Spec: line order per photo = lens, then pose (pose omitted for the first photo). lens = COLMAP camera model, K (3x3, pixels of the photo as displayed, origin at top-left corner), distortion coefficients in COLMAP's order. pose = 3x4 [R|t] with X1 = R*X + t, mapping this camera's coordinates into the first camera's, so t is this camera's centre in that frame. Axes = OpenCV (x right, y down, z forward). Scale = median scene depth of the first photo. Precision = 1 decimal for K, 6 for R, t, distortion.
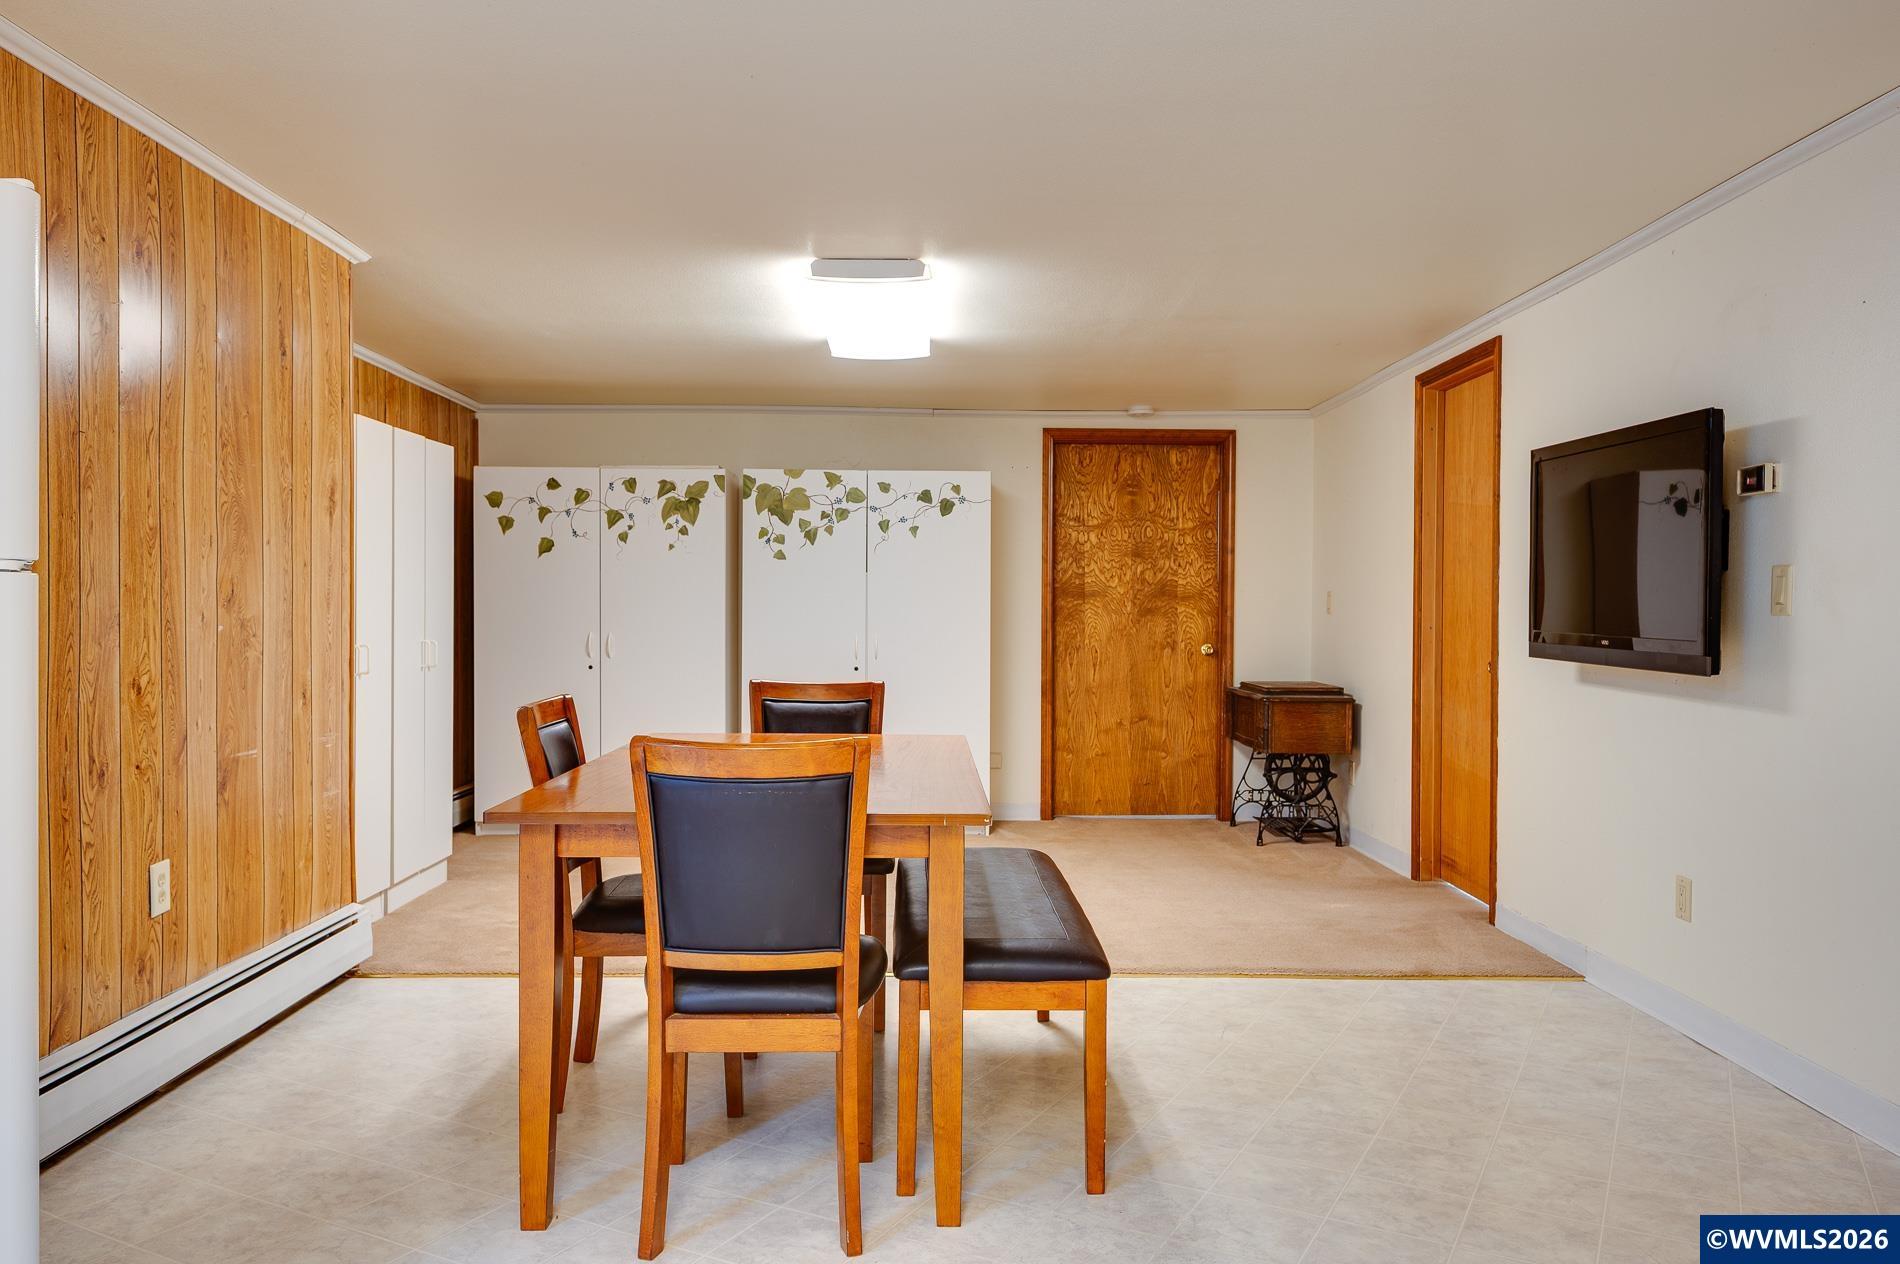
lens RADIAL K [[1412.2, 0, 950.0], [0, 1412.2, 632.0], [0, 0, 1]] dist [0.003593, -0.001302]
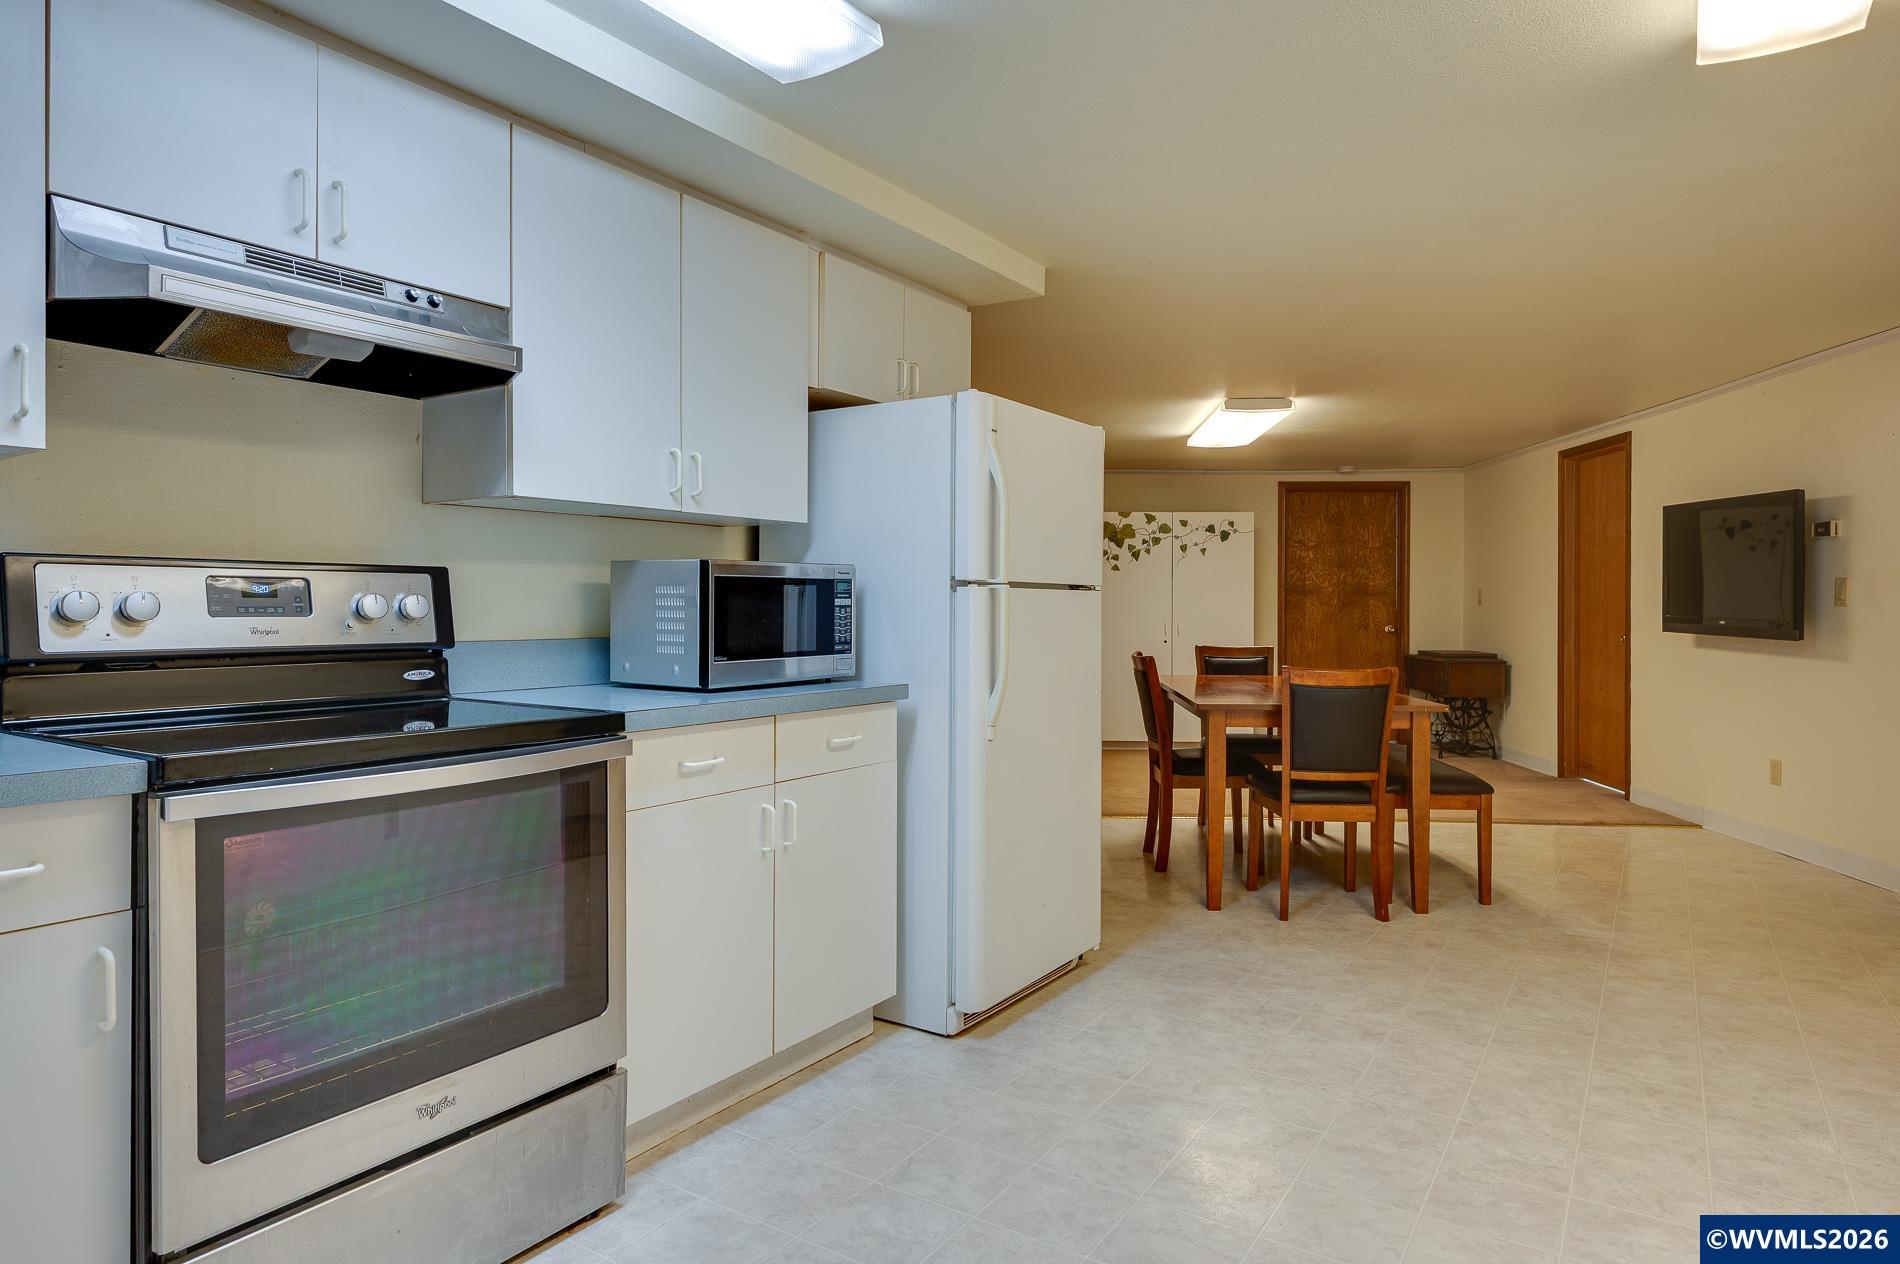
lens RADIAL K [[1107.5, 0, 949.3], [0, 1107.5, 604.4], [0, 0, 1]] dist [-0.016803, -0.000032]
pose [[0.995234, -0.002037, -0.097490, -0.186351], [0.000795, 0.999918, -0.012777, 0.001098], [0.097508, 0.012639, 0.995155, -0.225695]]
